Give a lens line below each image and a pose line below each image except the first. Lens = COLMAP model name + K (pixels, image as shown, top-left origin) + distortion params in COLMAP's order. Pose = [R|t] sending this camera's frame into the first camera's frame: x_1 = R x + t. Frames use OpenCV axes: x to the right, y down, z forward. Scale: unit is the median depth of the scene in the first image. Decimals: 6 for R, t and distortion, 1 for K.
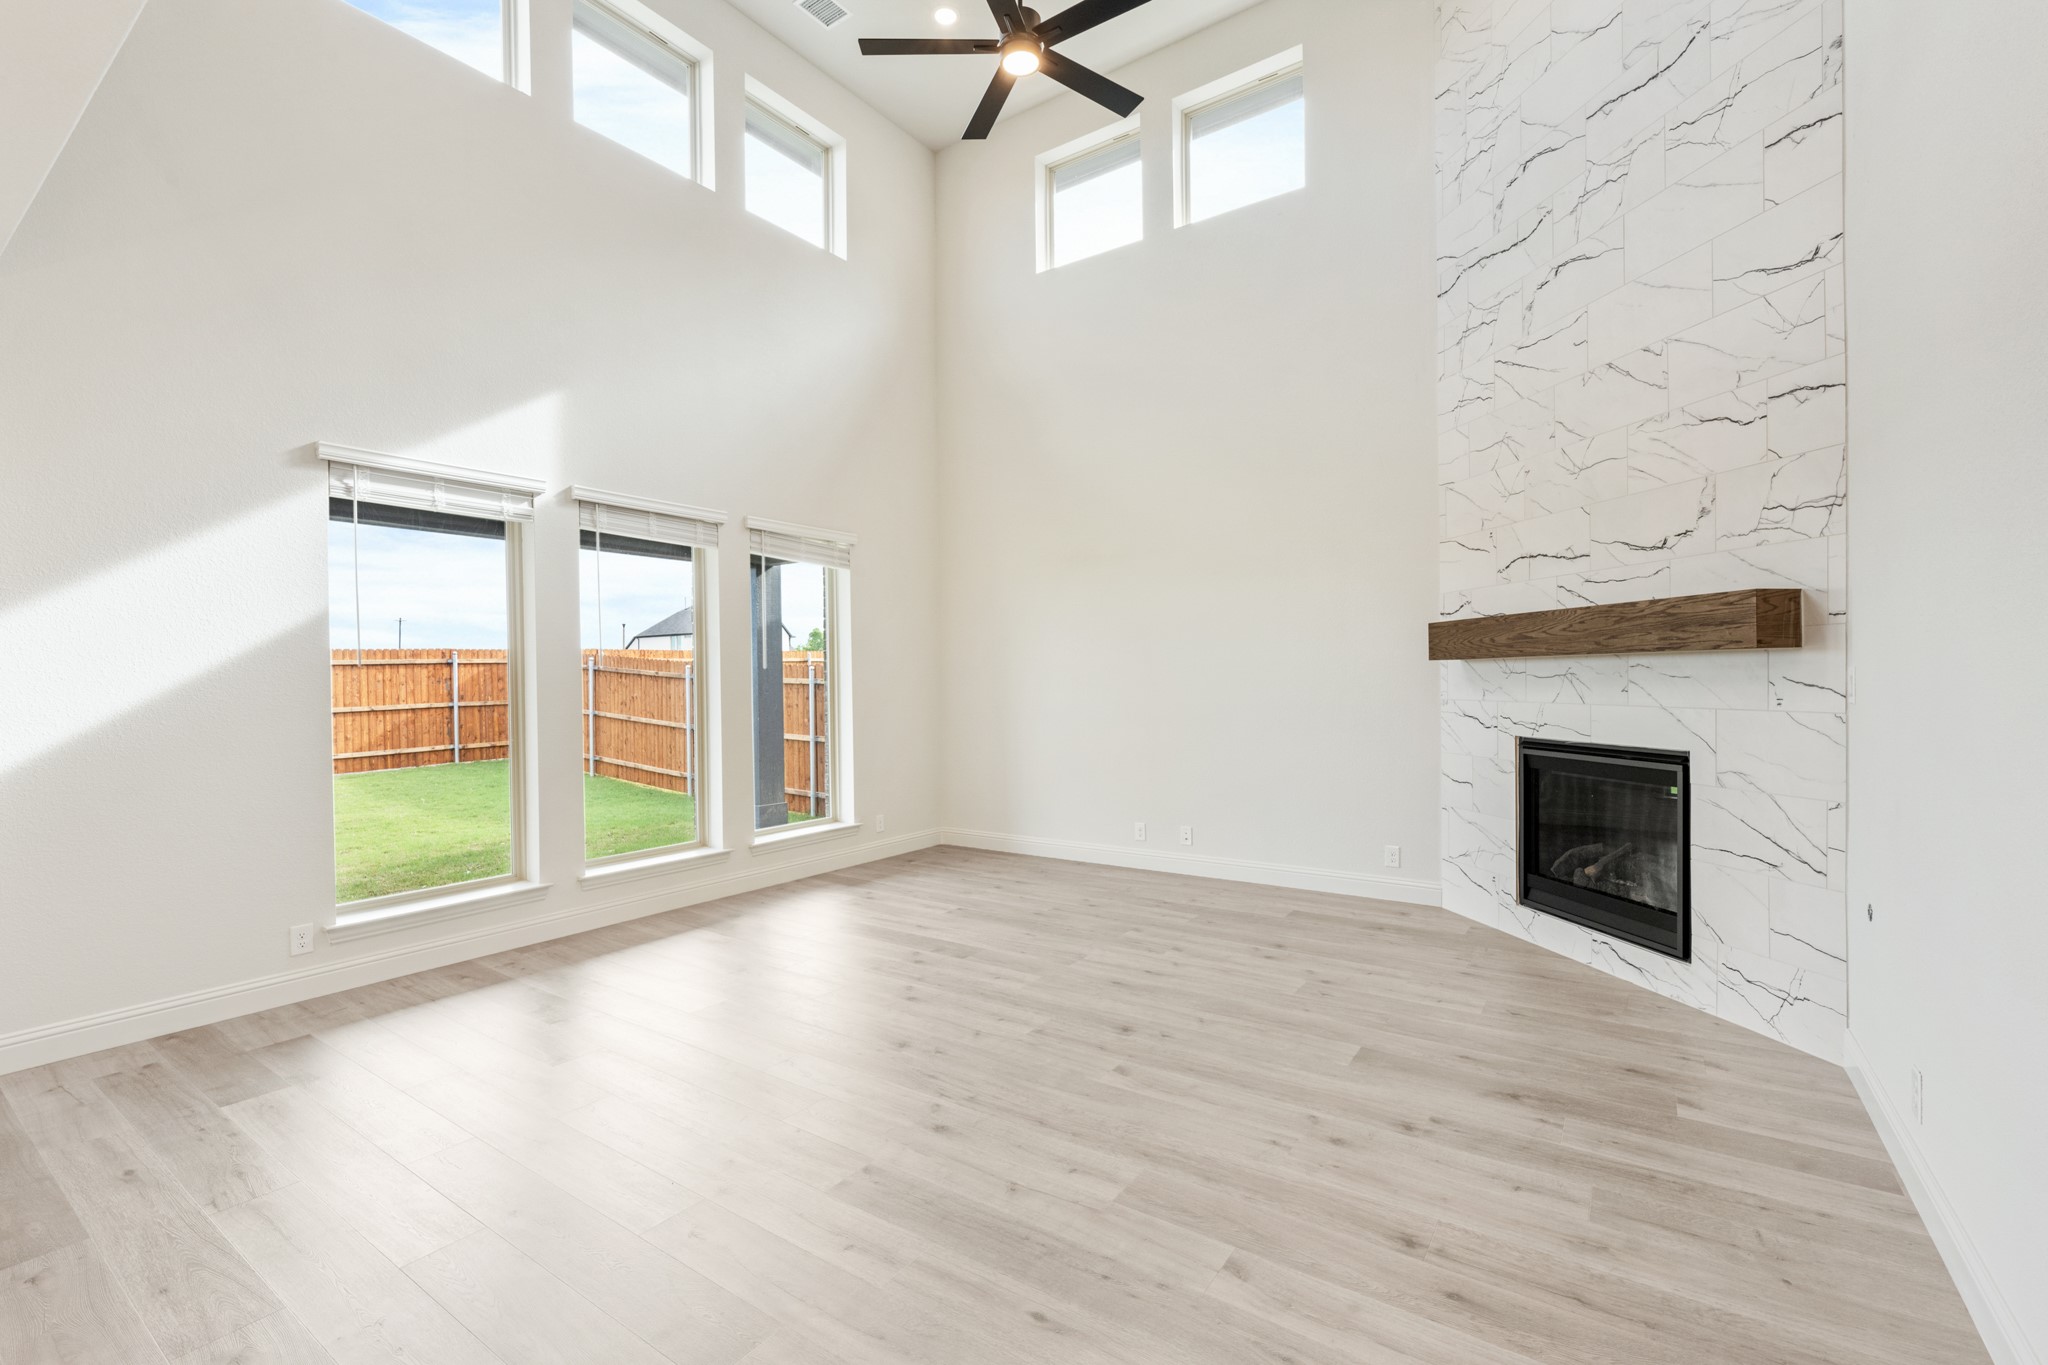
lens RADIAL K [[894.4, 0, 1024.0], [0, 894.4, 682.5], [0, 0, 1]] dist [0.000613, 0.000113]
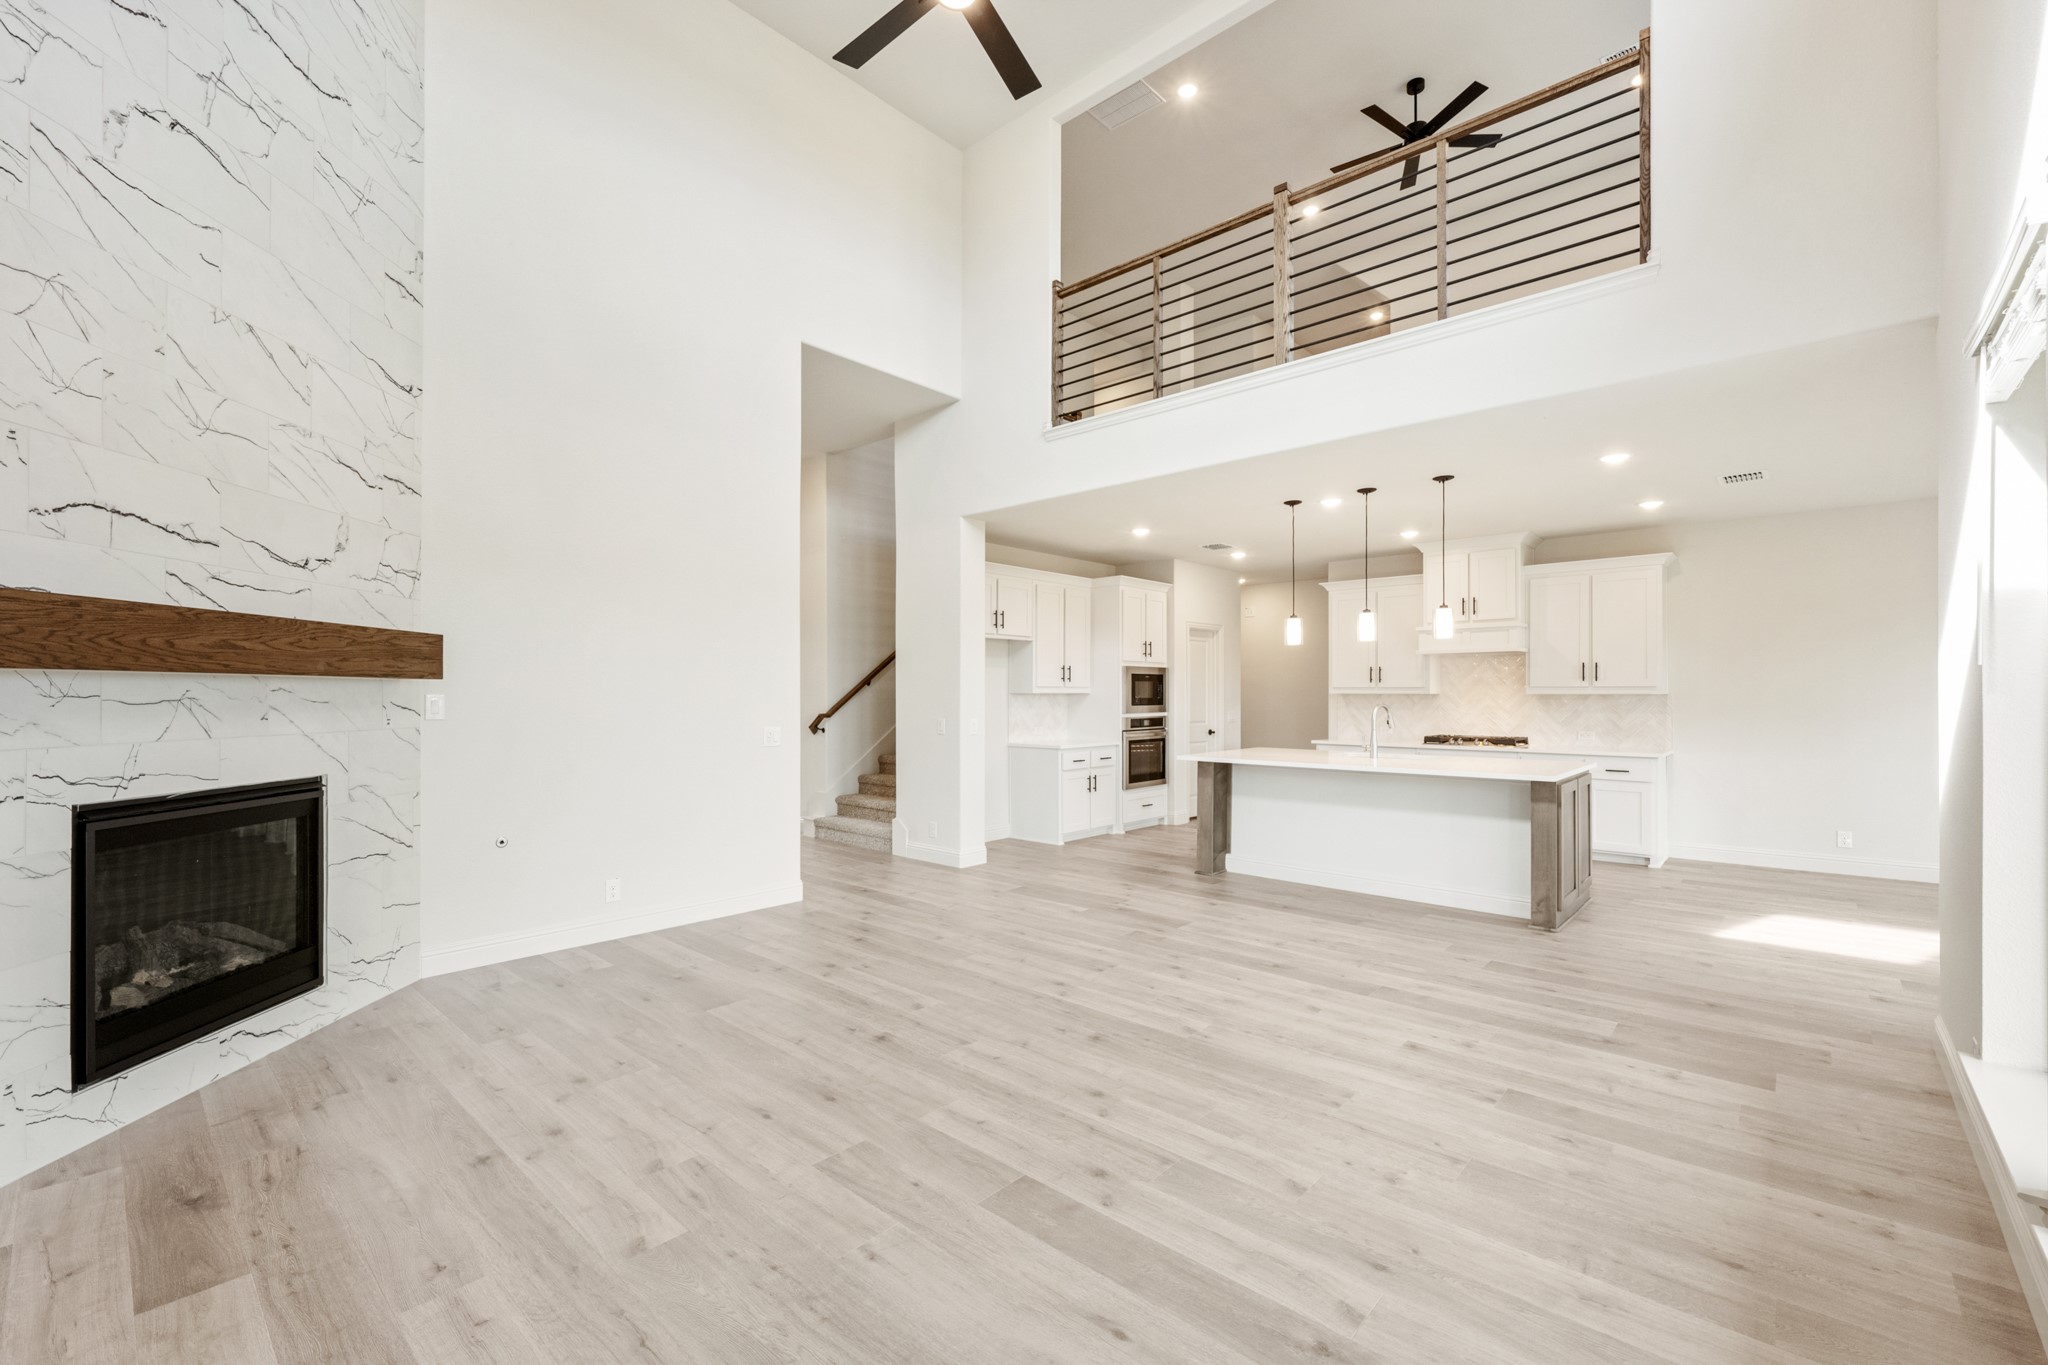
lens RADIAL K [[853.2, 0, 1024.0], [0, 853.2, 682.5], [0, 0, 1]] dist [-0.000158, -0.000024]
pose [[-0.991404, 0.013764, 0.130110, -0.166101], [0.012321, 0.999853, -0.011890, -0.007084], [-0.130255, -0.010185, -0.991428, 1.782815]]
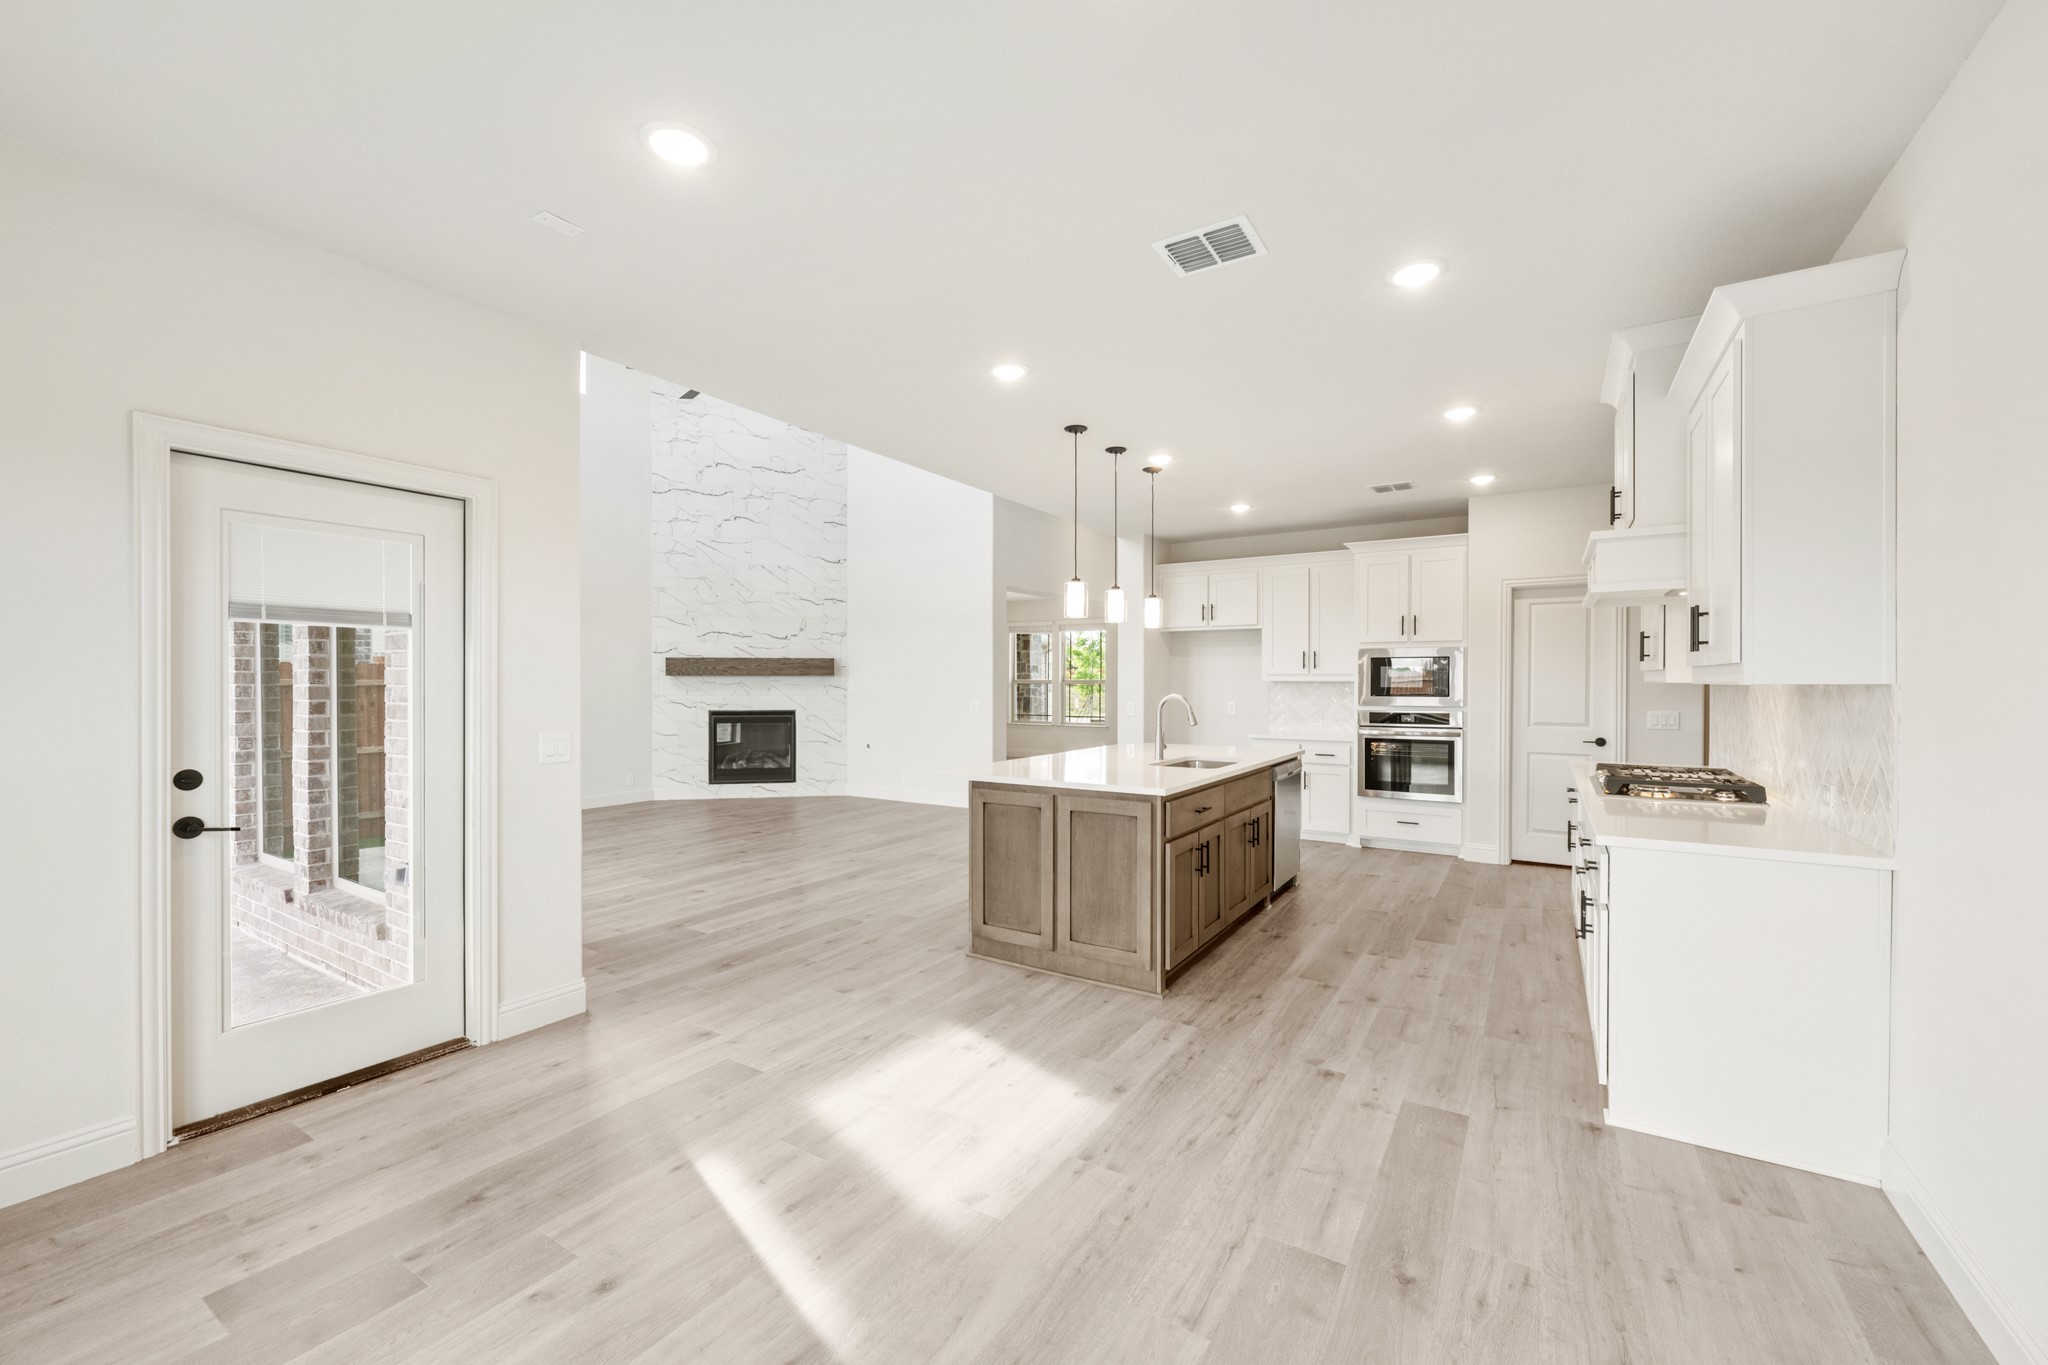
lens RADIAL K [[817.5, 0, 1024.0], [0, 817.5, 682.5], [0, 0, 1]] dist [0.000131, -0.000020]
pose [[-0.048799, 0.009915, 0.998759, -1.888684], [0.003468, 0.999946, -0.009757, 0.015165], [-0.998803, 0.002988, -0.048831, 0.367041]]
